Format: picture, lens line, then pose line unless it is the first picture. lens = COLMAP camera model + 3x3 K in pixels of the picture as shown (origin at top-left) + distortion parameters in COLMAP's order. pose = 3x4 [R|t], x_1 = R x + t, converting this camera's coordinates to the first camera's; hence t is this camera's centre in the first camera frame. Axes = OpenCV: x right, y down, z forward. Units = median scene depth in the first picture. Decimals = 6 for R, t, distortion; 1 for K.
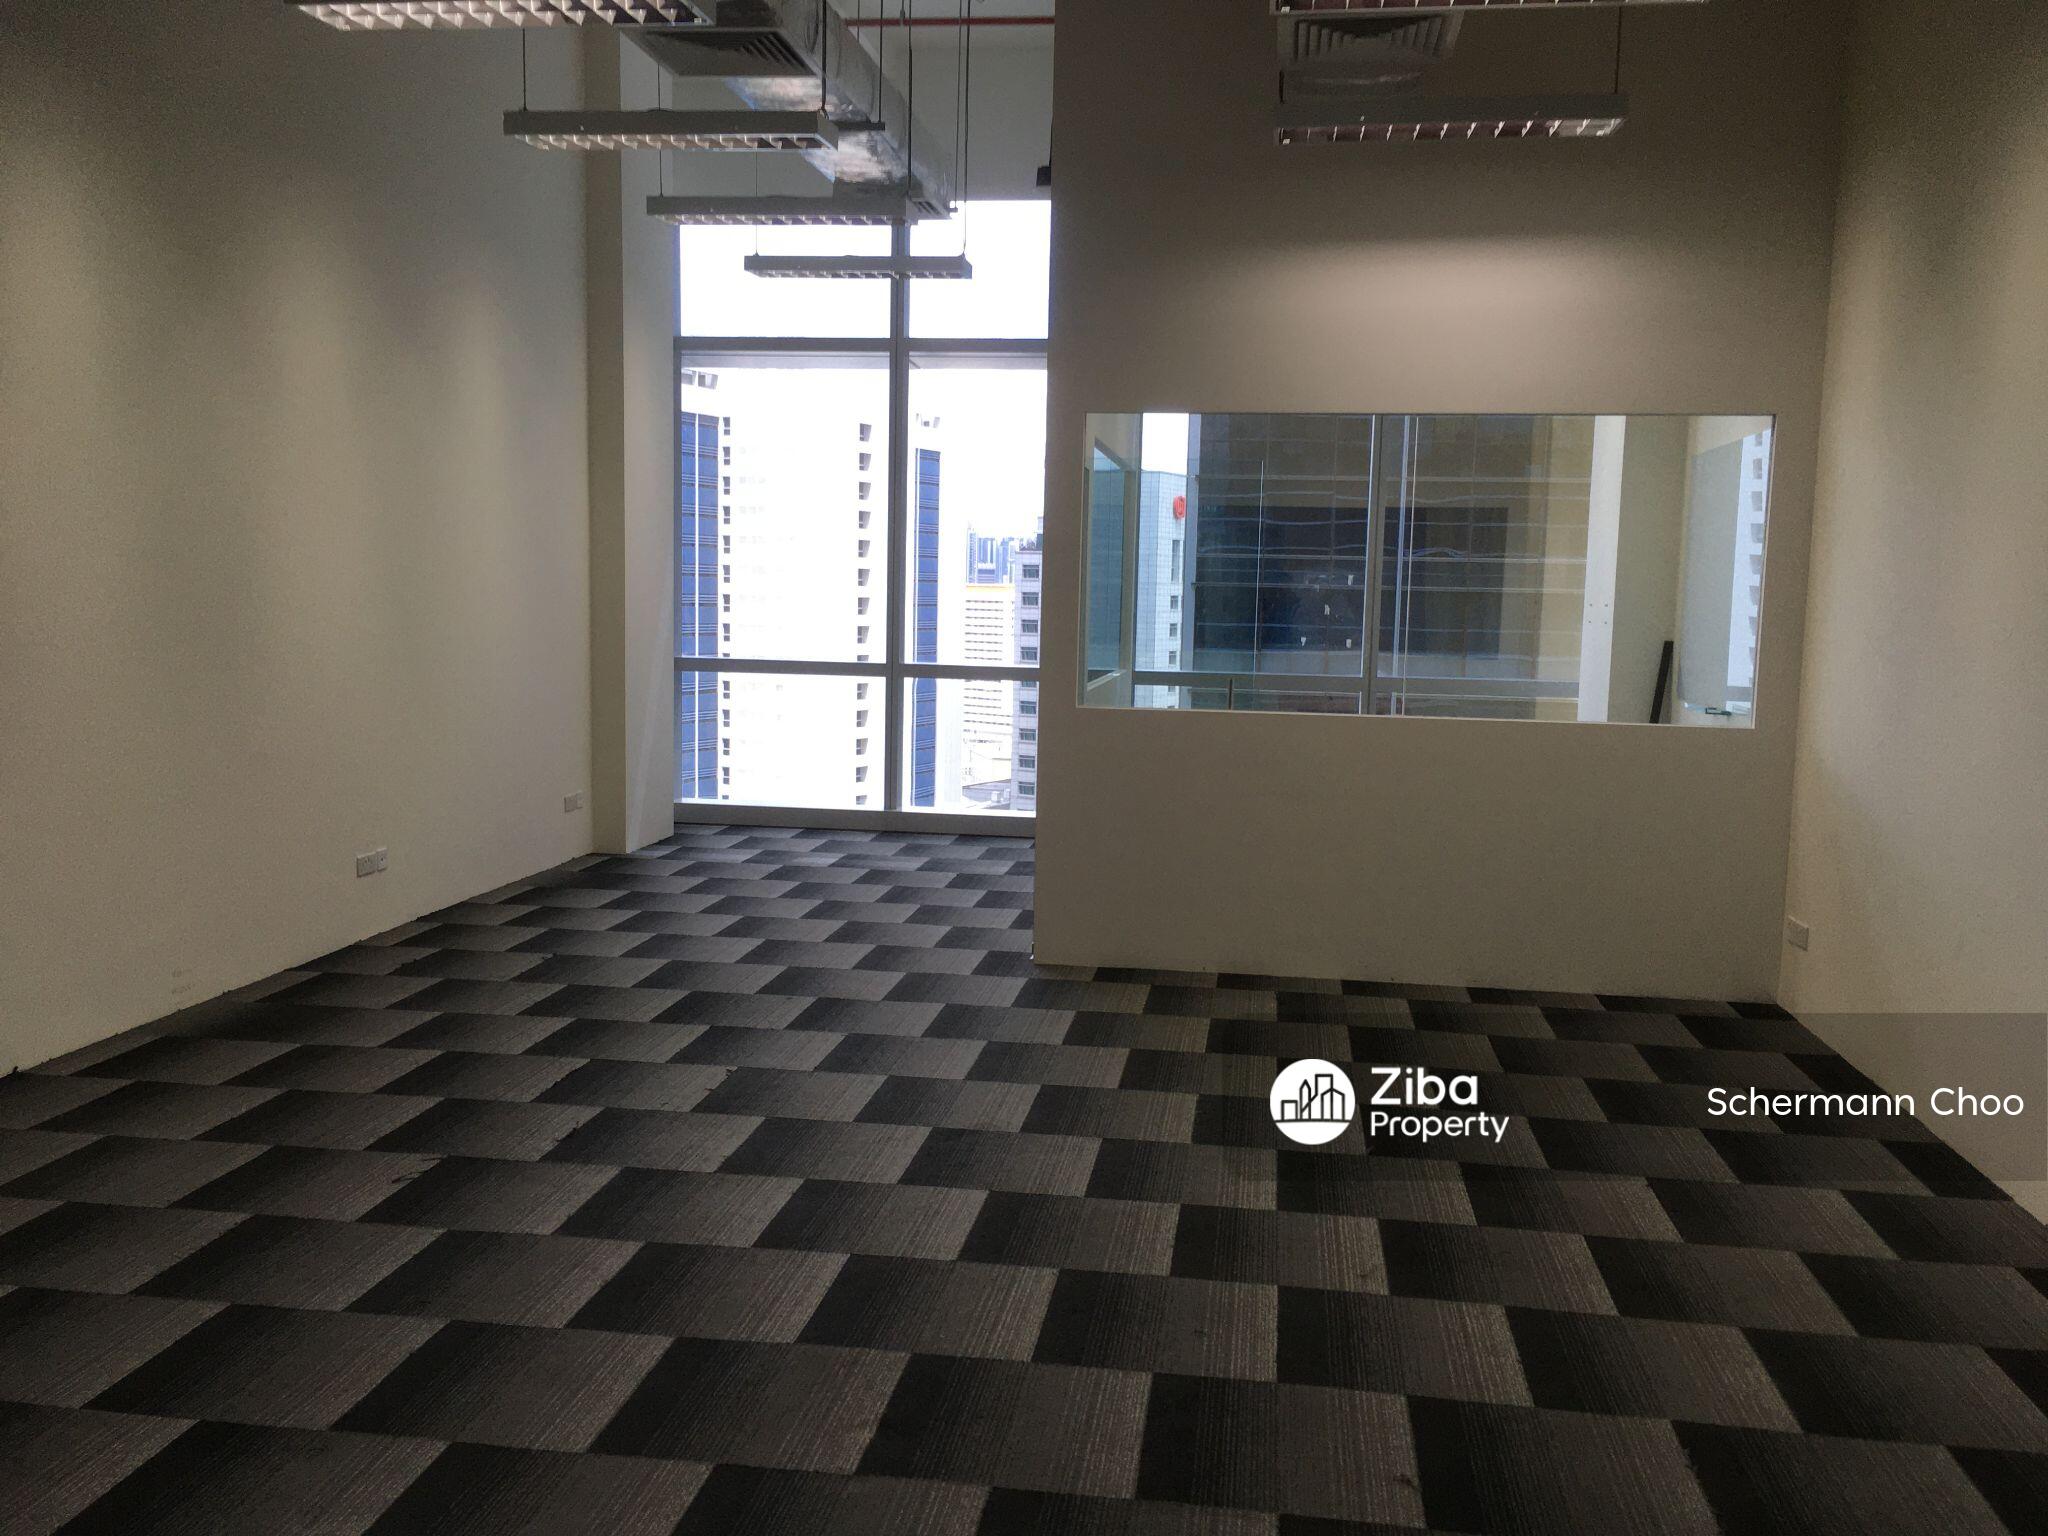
lens RADIAL K [[1747.3, 0, 1028.8], [0, 1747.3, 780.6], [0, 0, 1]] dist [0.081866, -0.128224]
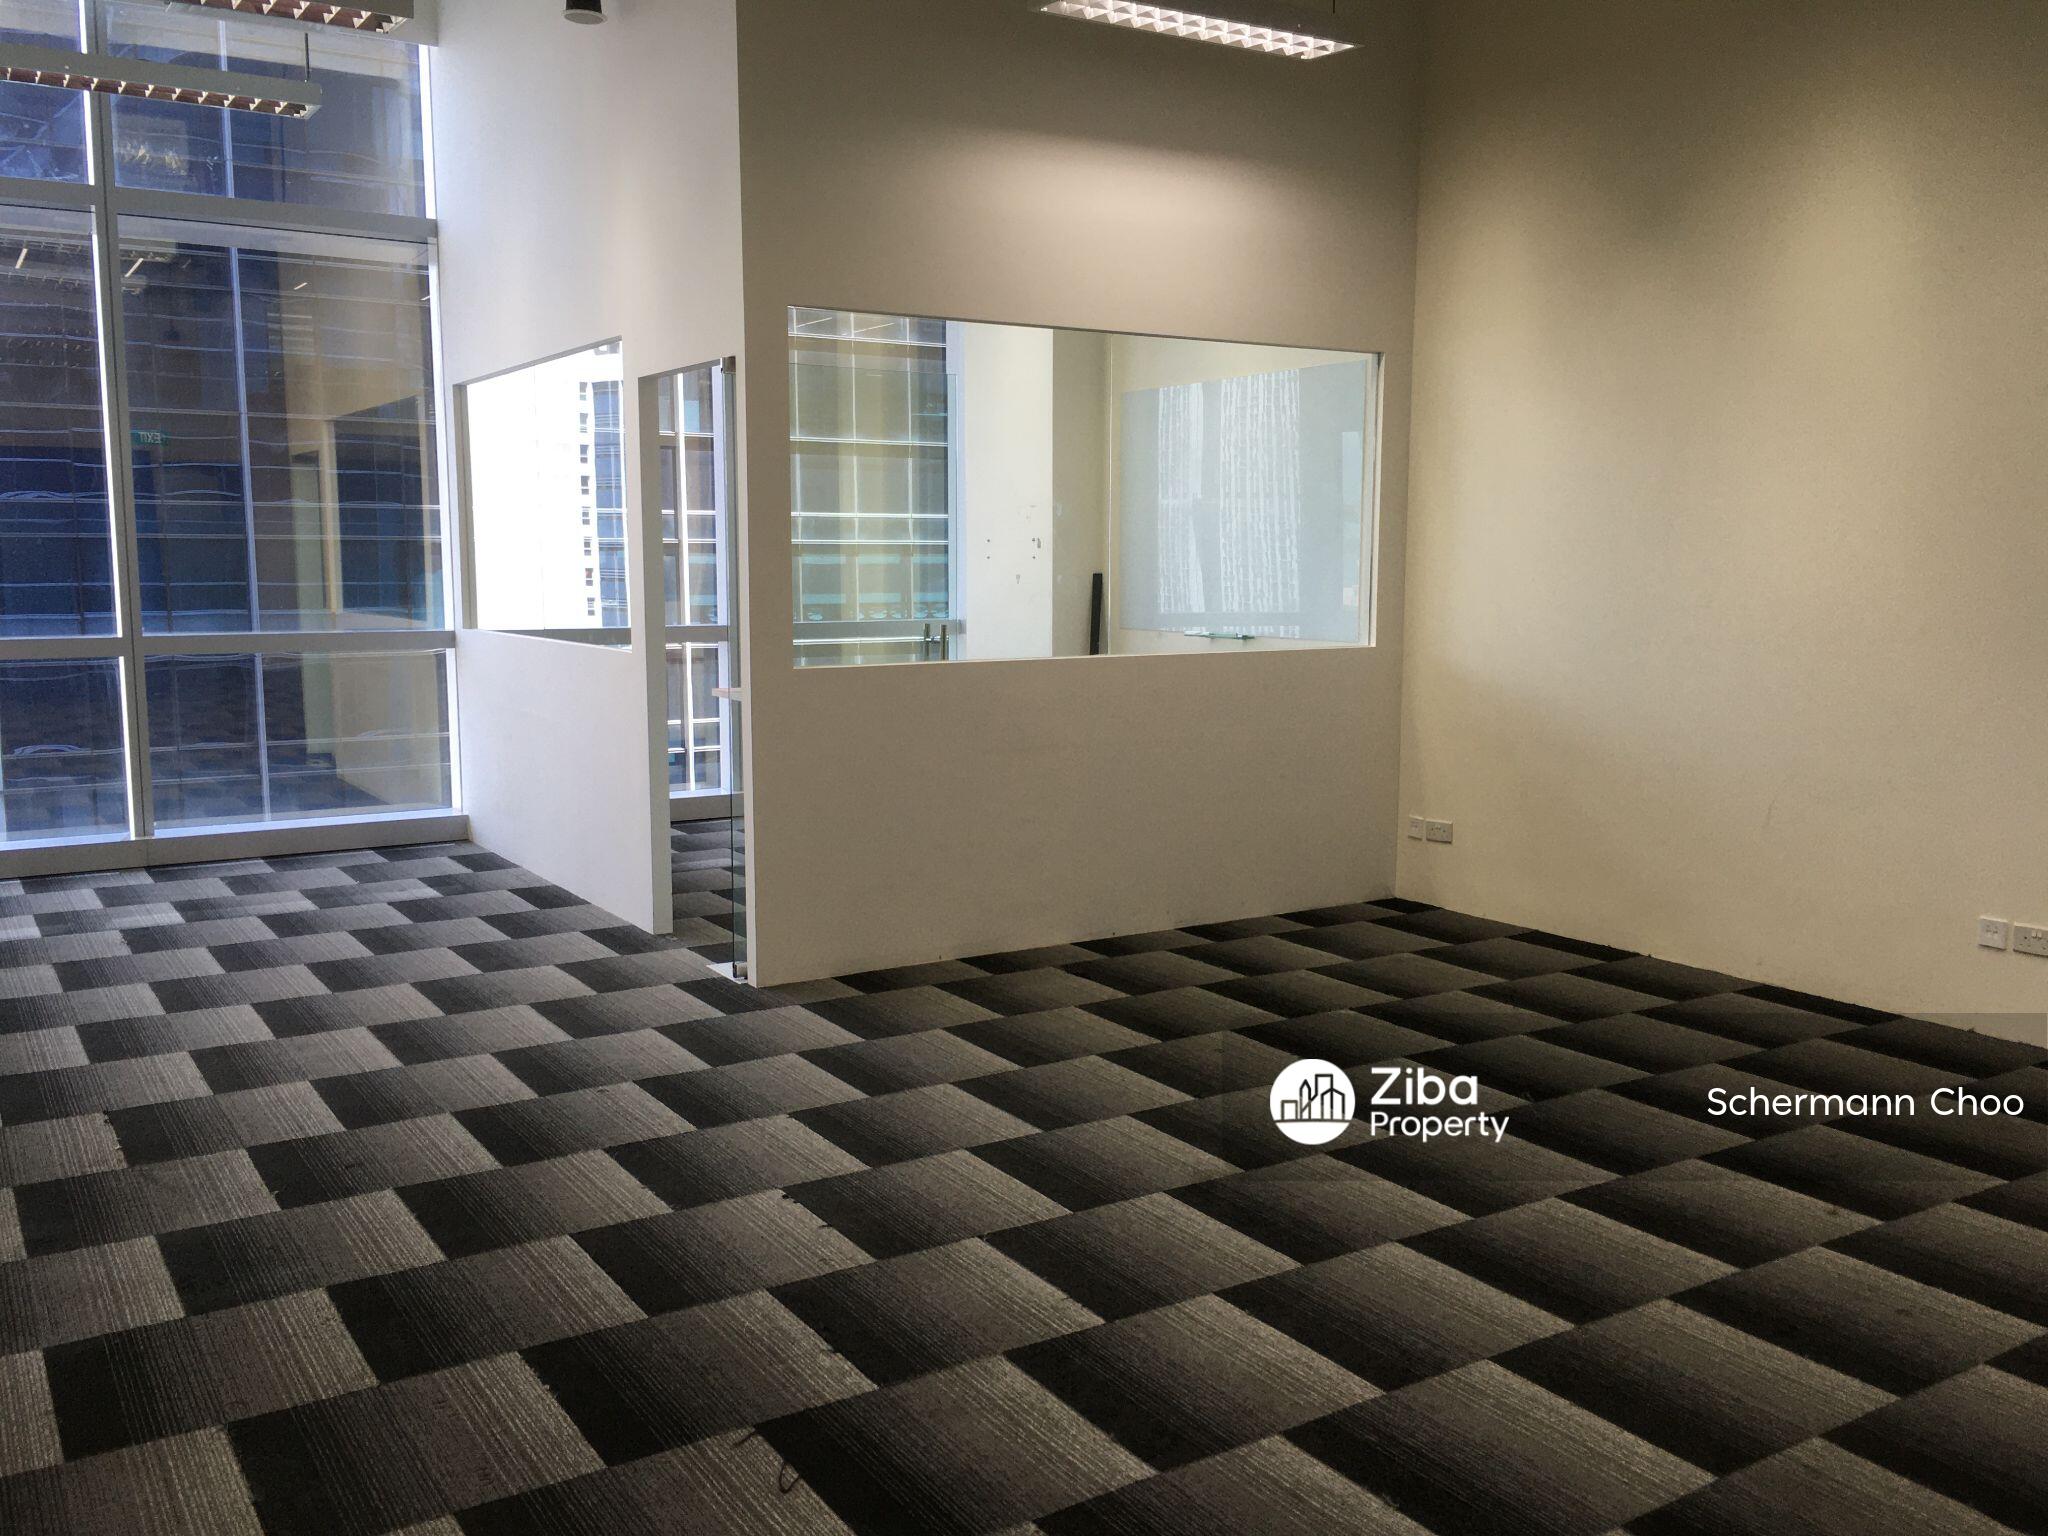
lens RADIAL K [[1747.3, 0, 1028.8], [0, 1747.3, 780.6], [0, 0, 1]] dist [0.081866, -0.128224]
pose [[0.761641, -0.105459, 0.639361, -0.405238], [0.088420, 0.994353, 0.058683, -0.027587], [-0.641939, 0.011837, 0.766664, 0.292128]]
